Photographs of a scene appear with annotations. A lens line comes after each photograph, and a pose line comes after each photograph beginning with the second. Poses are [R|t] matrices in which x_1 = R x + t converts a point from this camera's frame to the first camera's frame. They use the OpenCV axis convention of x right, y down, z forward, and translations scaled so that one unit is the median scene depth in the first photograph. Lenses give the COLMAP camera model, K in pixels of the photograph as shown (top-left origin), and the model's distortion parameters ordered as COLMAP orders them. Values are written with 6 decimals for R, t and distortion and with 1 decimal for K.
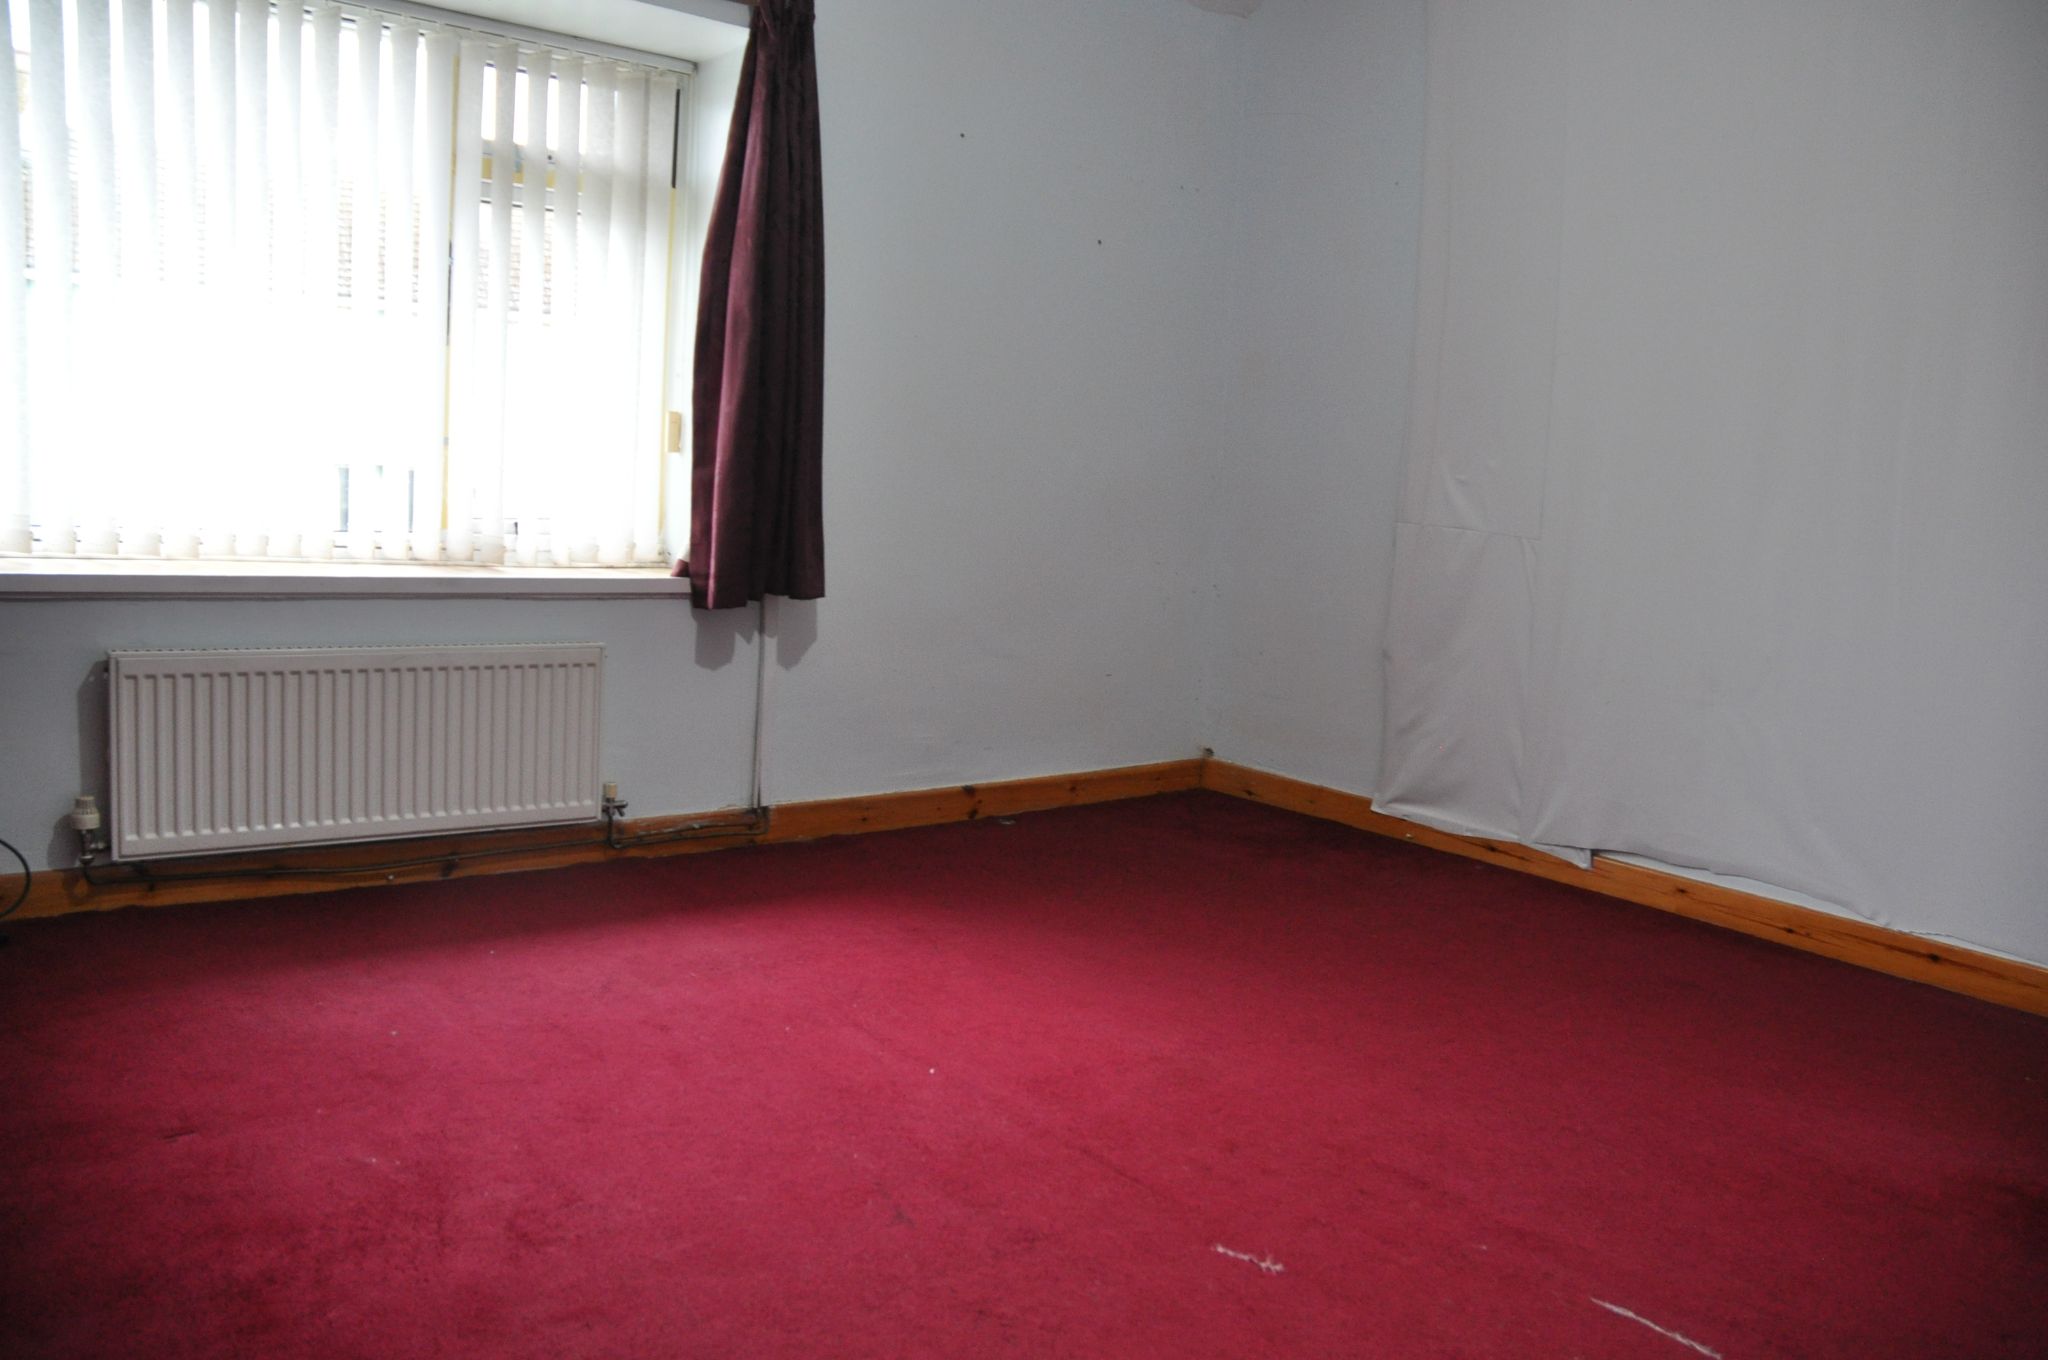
lens RADIAL K [[1607.5, 0, 1024.6], [0, 1607.5, 650.1], [0, 0, 1]] dist [-0.161803, 0.205156]
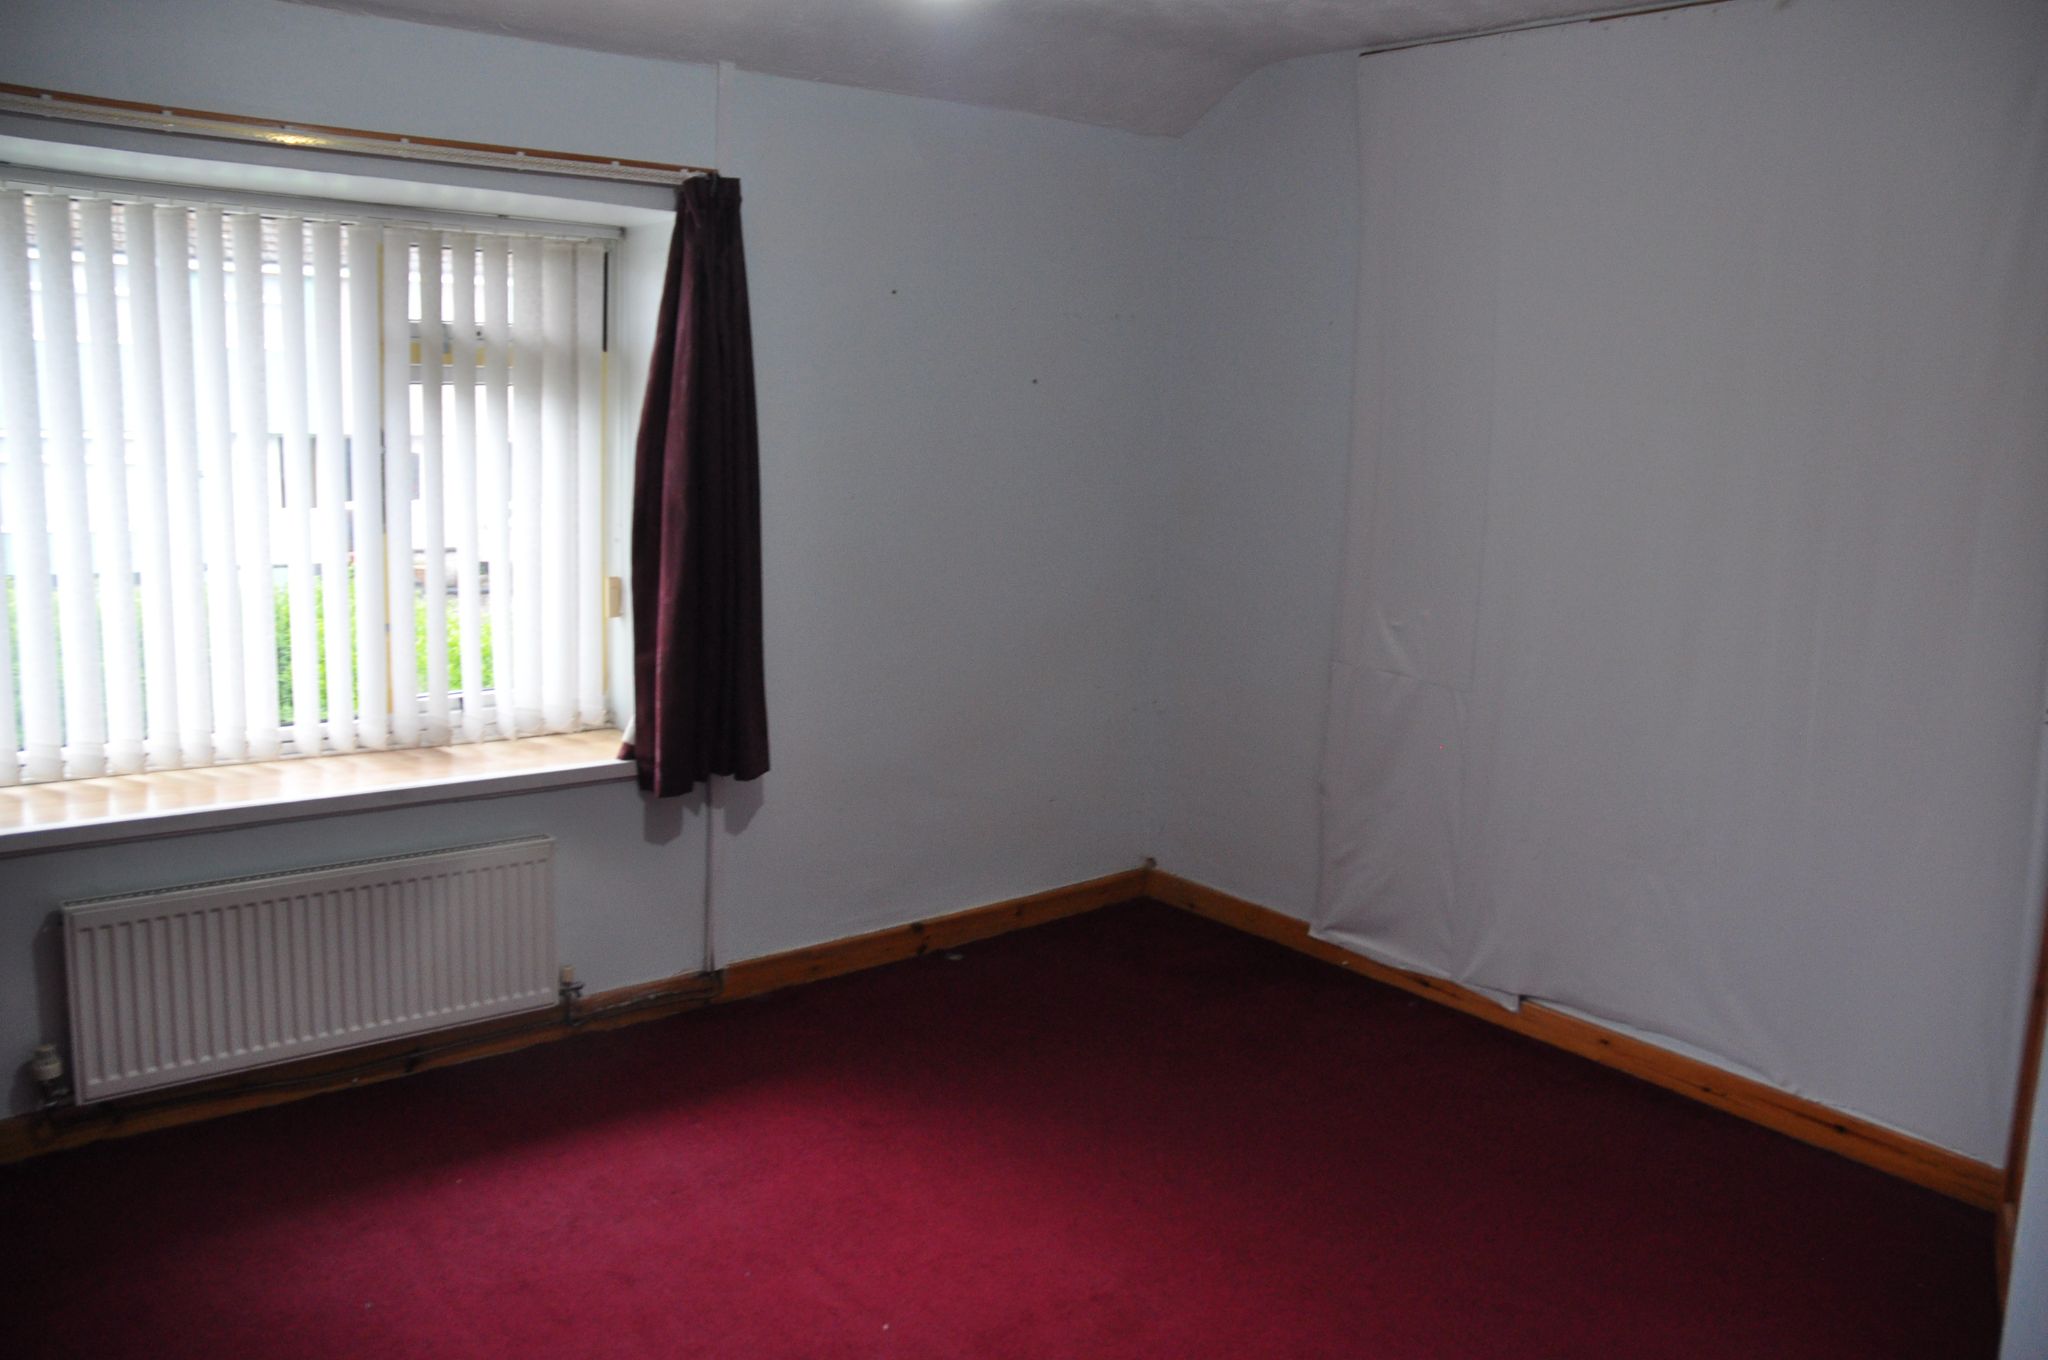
lens RADIAL K [[1614.0, 0, 1015.6], [0, 1614.0, 671.0], [0, 0, 1]] dist [-0.163084, 0.216512]
pose [[0.999504, -0.021129, 0.023339, 0.009001], [0.019678, 0.997961, 0.060721, -0.159001], [-0.024574, -0.060231, 0.997882, -0.017419]]
